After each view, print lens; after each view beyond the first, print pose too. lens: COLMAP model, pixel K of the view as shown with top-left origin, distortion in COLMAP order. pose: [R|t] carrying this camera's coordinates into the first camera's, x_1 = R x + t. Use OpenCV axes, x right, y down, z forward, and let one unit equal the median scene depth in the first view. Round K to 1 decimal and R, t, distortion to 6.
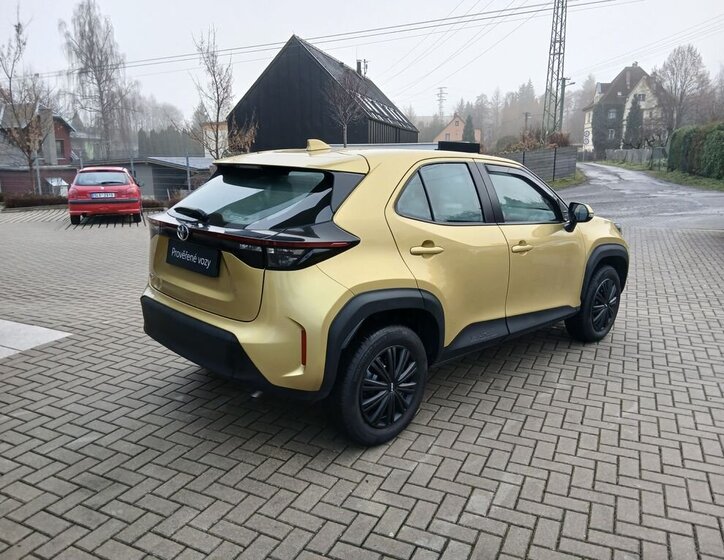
lens RADIAL K [[568.2, 0, 362.7], [0, 568.2, 280.9], [0, 0, 1]] dist [0.077982, -0.122121]
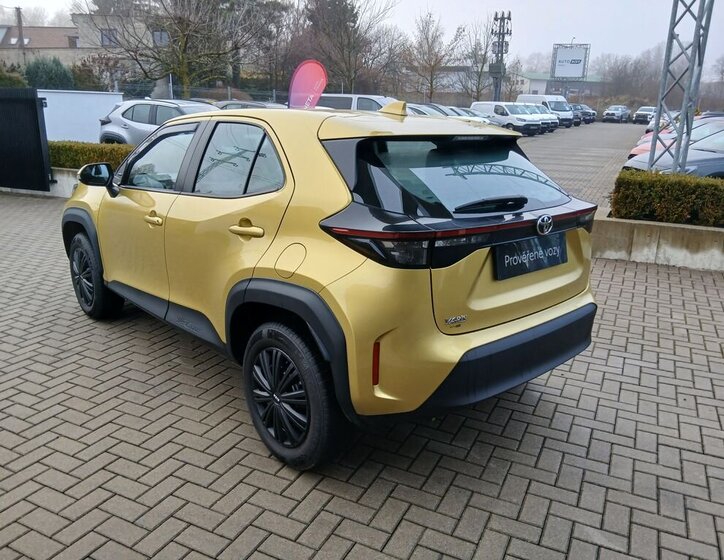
lens RADIAL K [[568.2, 0, 362.7], [0, 568.2, 280.9], [0, 0, 1]] dist [0.077982, -0.122121]
pose [[0.018553, -0.282582, 0.959064, -0.095032], [0.193576, 0.942094, 0.273837, -0.024057], [-0.980910, 0.180571, 0.072180, 0.103555]]
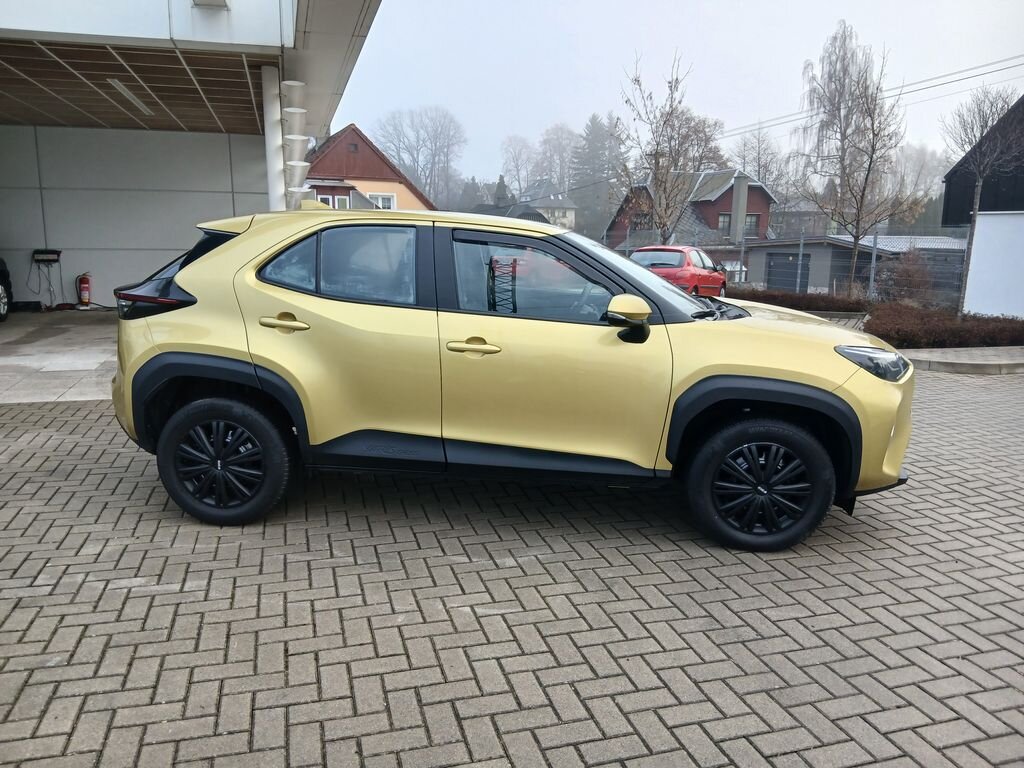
lens RADIAL K [[777.0, 0, 512.0], [0, 777.0, 384.0], [0, 0, 1]] dist [0.083233, -0.132704]
pose [[0.649867, 0.148566, -0.745386, 0.111350], [-0.169551, 0.984334, 0.048368, -0.007231], [0.740895, 0.094948, 0.664876, 0.042855]]
